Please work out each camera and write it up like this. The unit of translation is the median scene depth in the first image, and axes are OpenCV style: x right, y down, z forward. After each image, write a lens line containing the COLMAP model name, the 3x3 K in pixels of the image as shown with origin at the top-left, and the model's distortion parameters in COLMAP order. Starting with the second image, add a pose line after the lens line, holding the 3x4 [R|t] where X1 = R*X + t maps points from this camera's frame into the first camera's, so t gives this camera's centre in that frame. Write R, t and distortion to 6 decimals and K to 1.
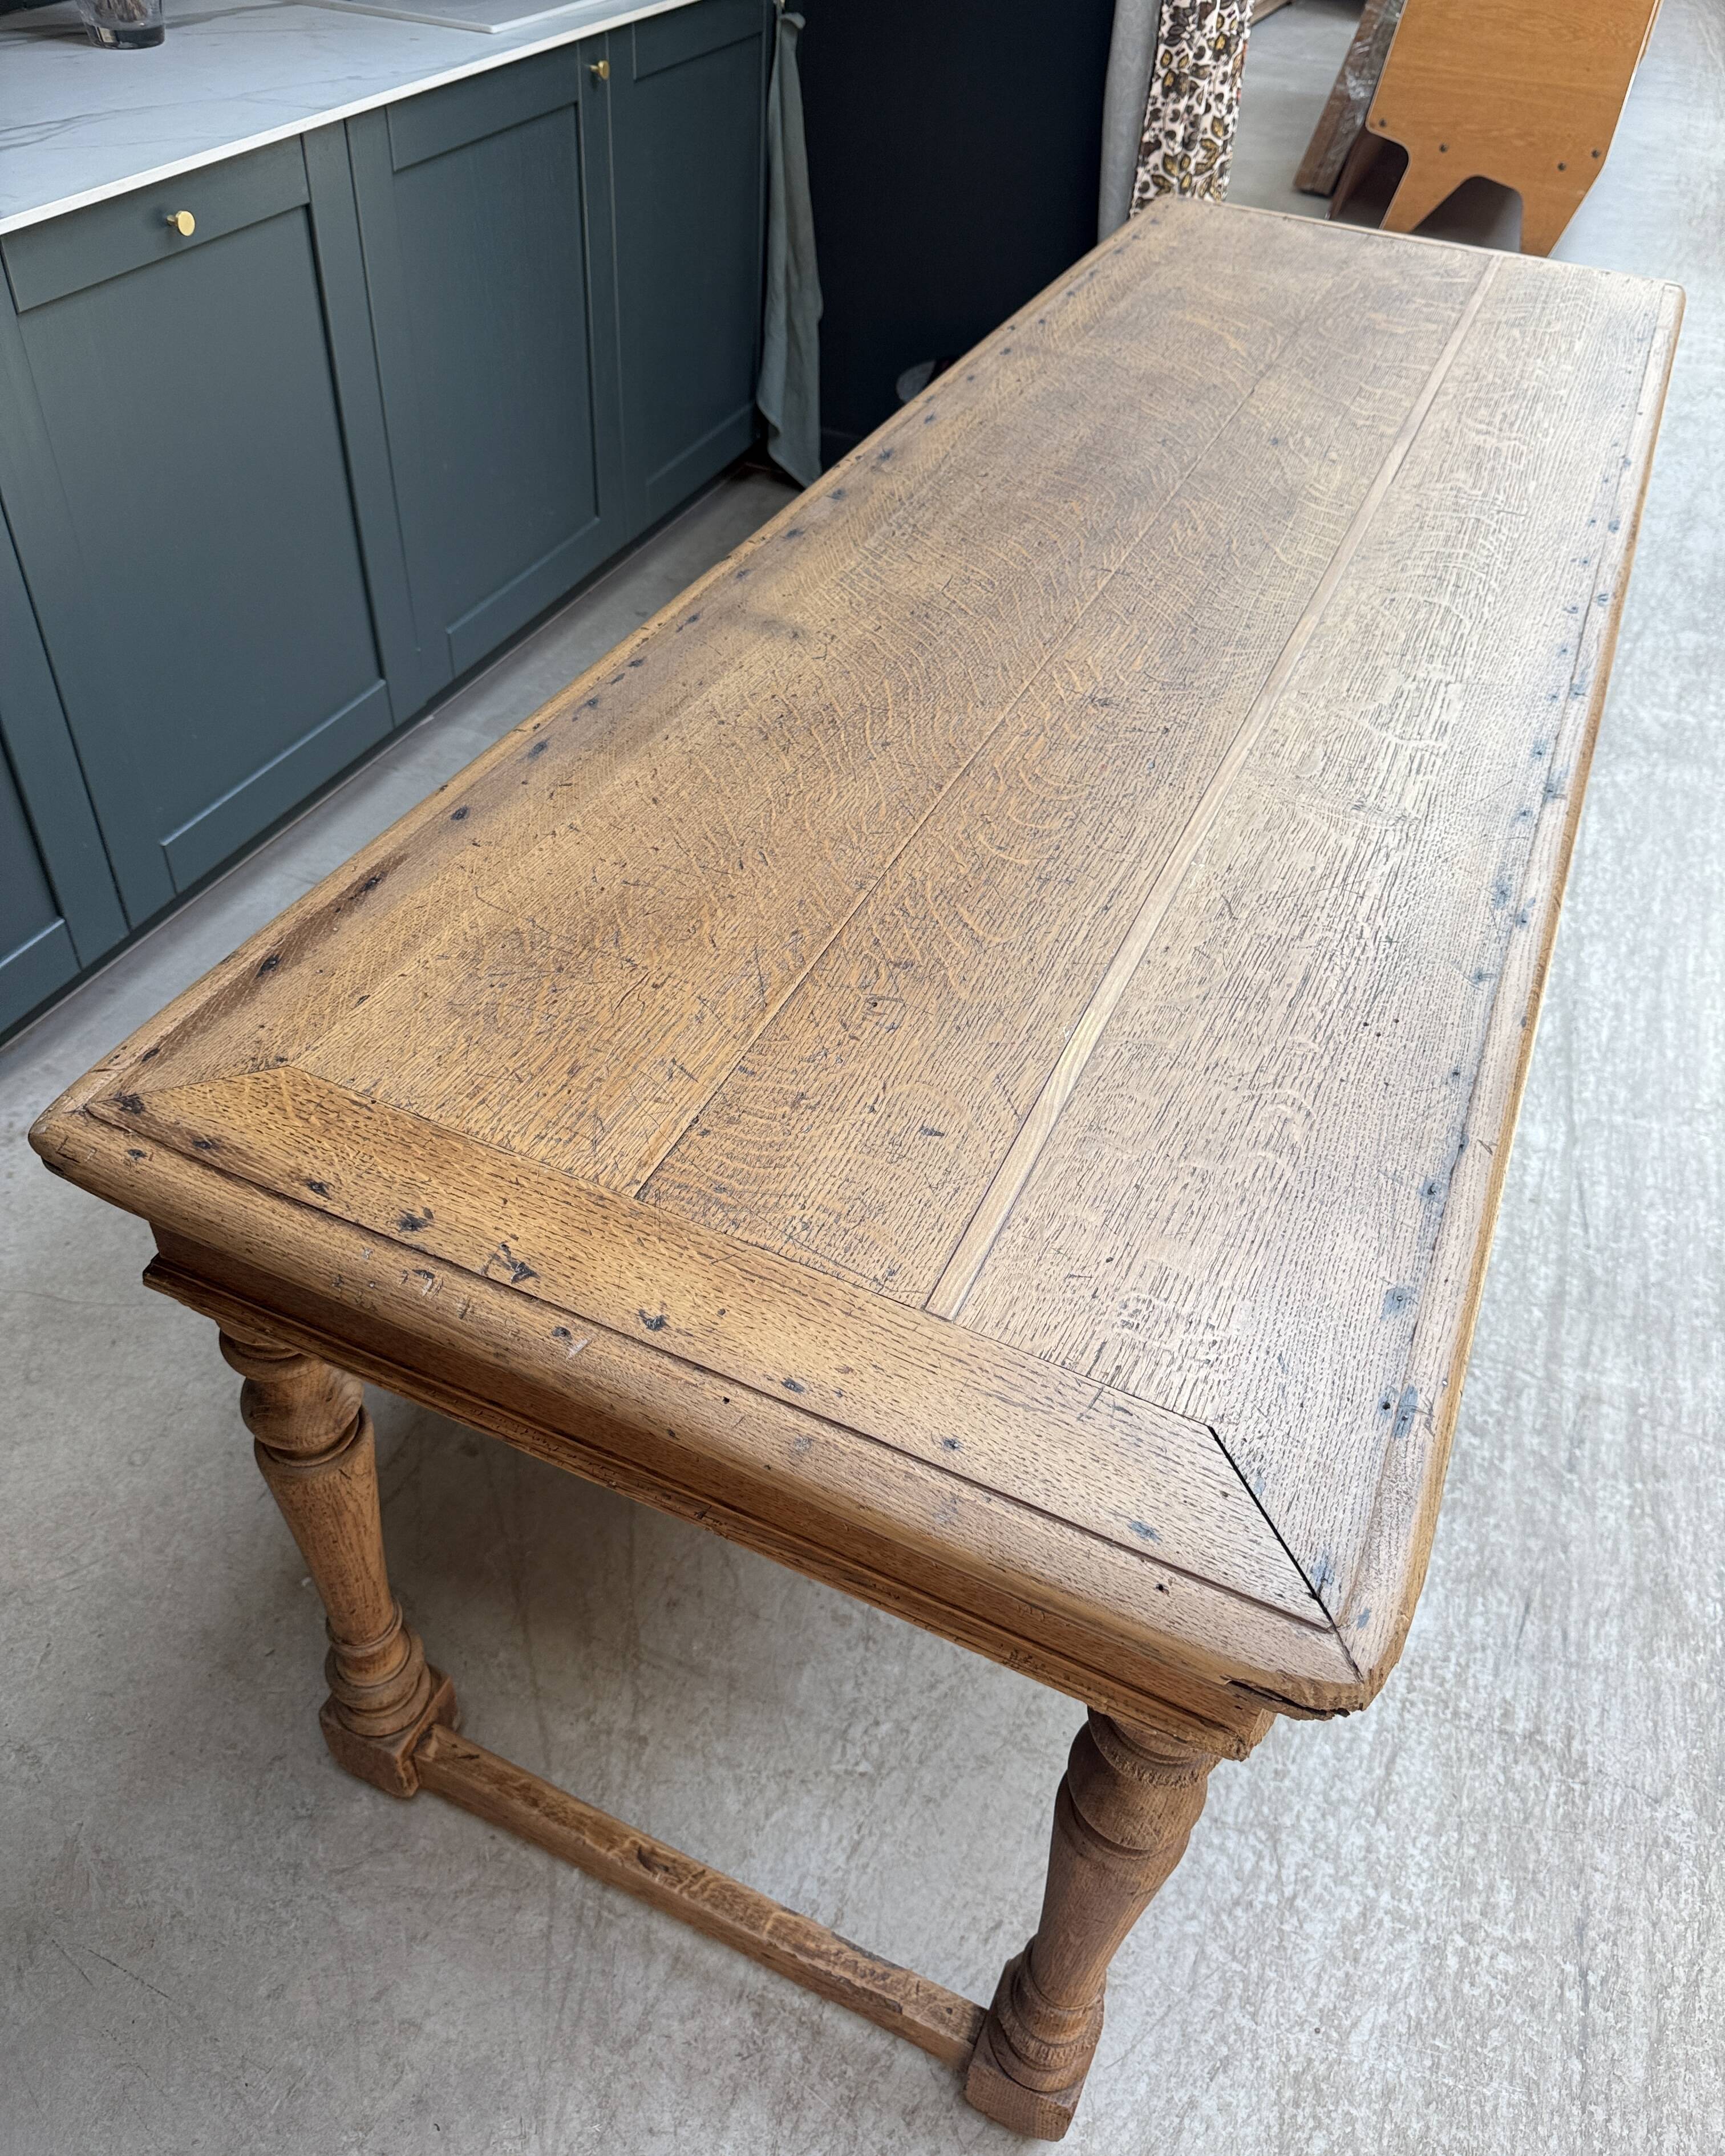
lens RADIAL K [[1628.8, 0, 855.8], [0, 1628.8, 1039.1], [0, 0, 1]] dist [0.001423, -0.009950]
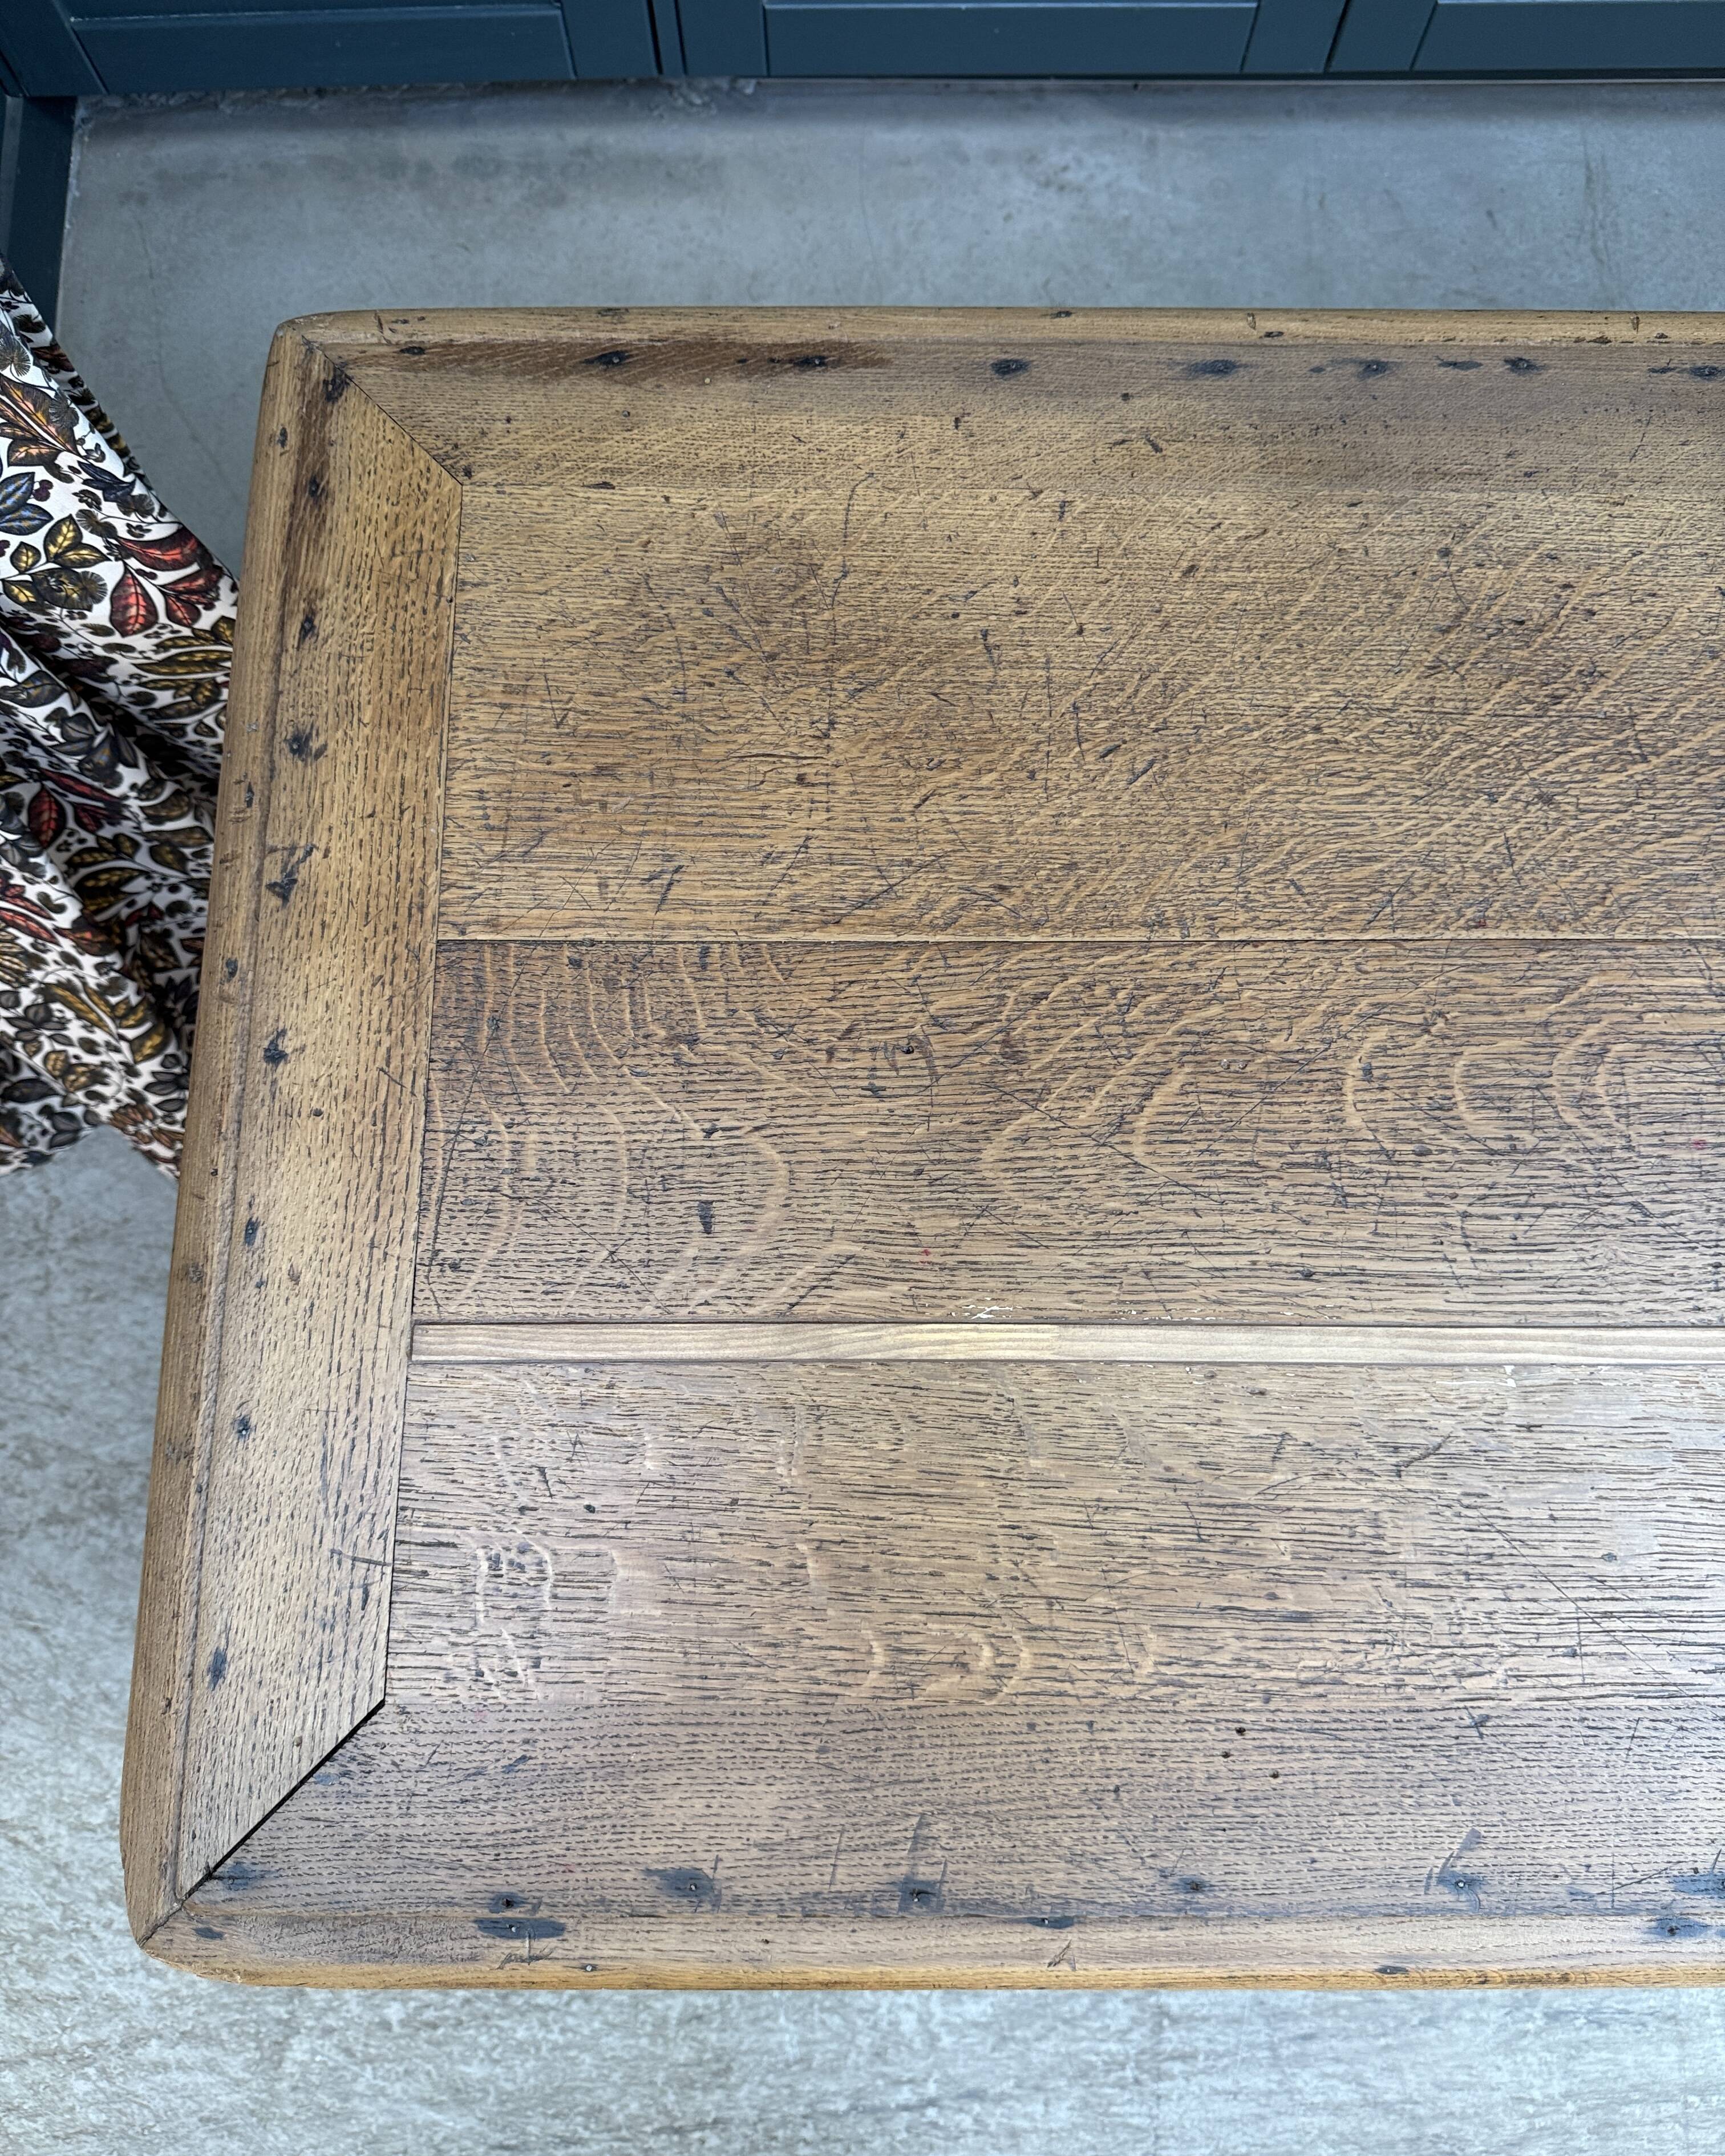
lens RADIAL K [[1659.7, 0, 862.5], [0, 1659.7, 1078.0], [0, 0, 1]] dist [0.075262, -0.283826]
pose [[0.407285, 0.874538, -0.263252, 0.198663], [-0.583676, 0.470940, 0.661467, -0.468835], [0.702454, -0.115752, 0.702253, 0.464064]]
